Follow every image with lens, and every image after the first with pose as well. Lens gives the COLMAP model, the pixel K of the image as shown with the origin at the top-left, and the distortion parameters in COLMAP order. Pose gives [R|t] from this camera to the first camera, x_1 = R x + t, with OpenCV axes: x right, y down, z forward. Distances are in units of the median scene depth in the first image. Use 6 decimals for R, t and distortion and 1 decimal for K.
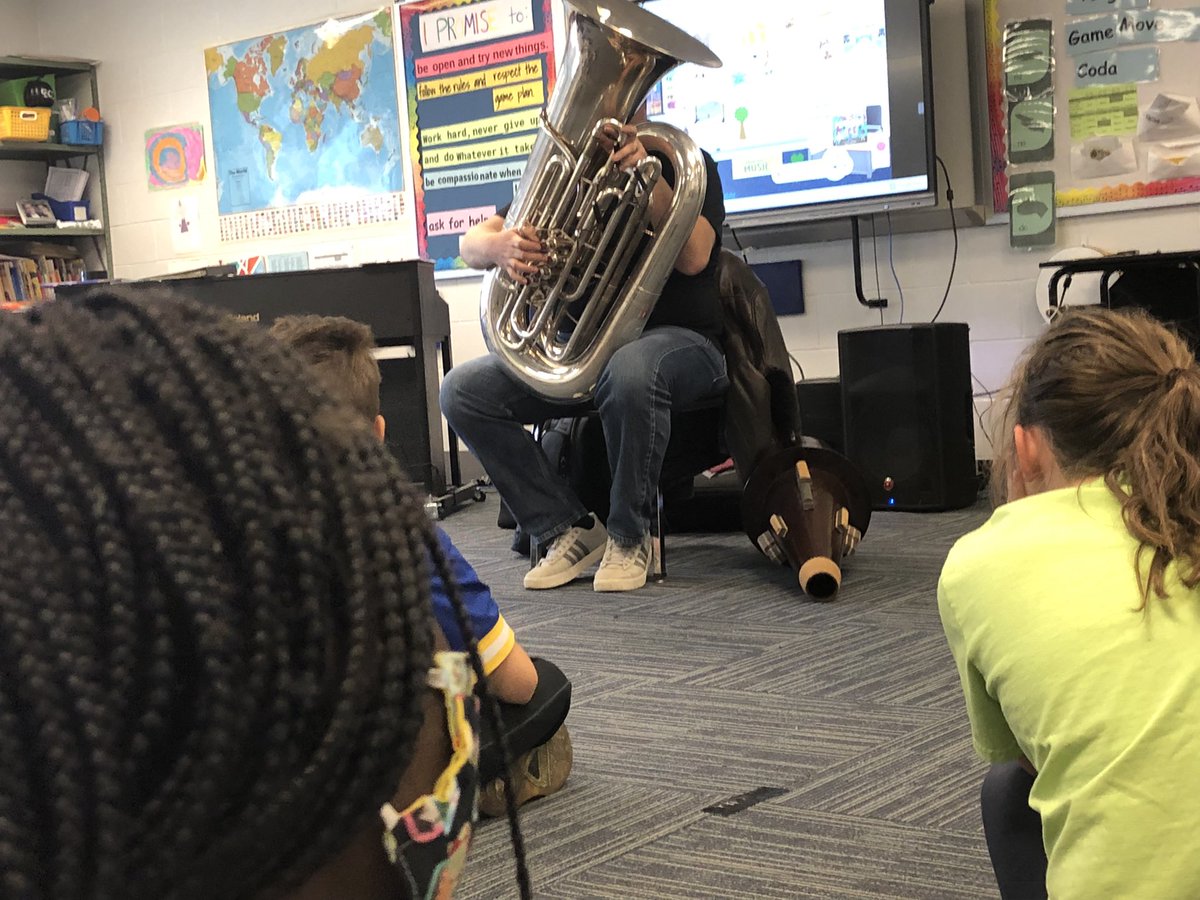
lens RADIAL K [[1785.9, 0, 600.3], [0, 1785.9, 360.4], [0, 0, 1]] dist [0.142879, -0.812894]
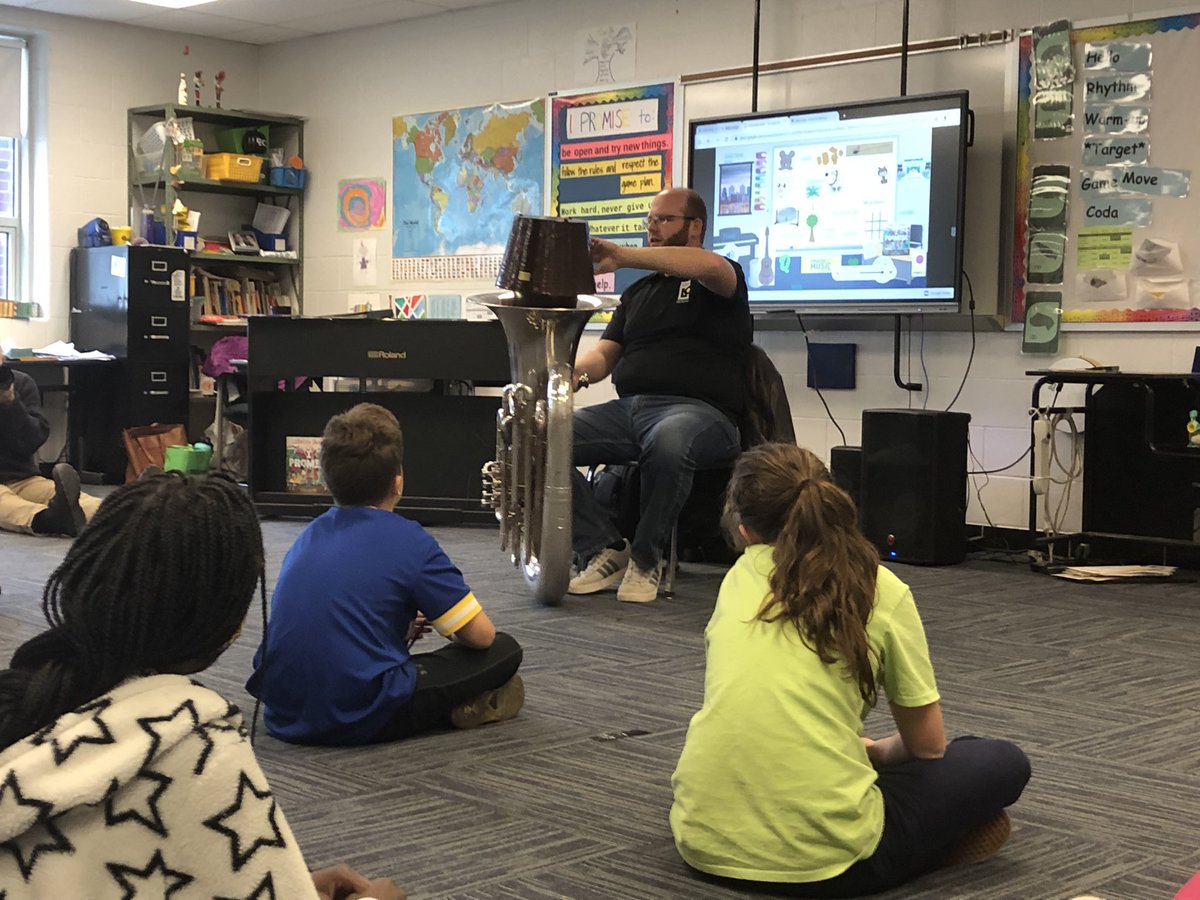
lens RADIAL K [[1785.9, 0, 600.3], [0, 1785.9, 360.4], [0, 0, 1]] dist [0.142879, -0.812894]
pose [[0.990141, 0.086668, -0.110047, 0.068383], [-0.087403, 0.996171, -0.001864, -0.025432], [0.109464, 0.011464, 0.993925, -0.185363]]
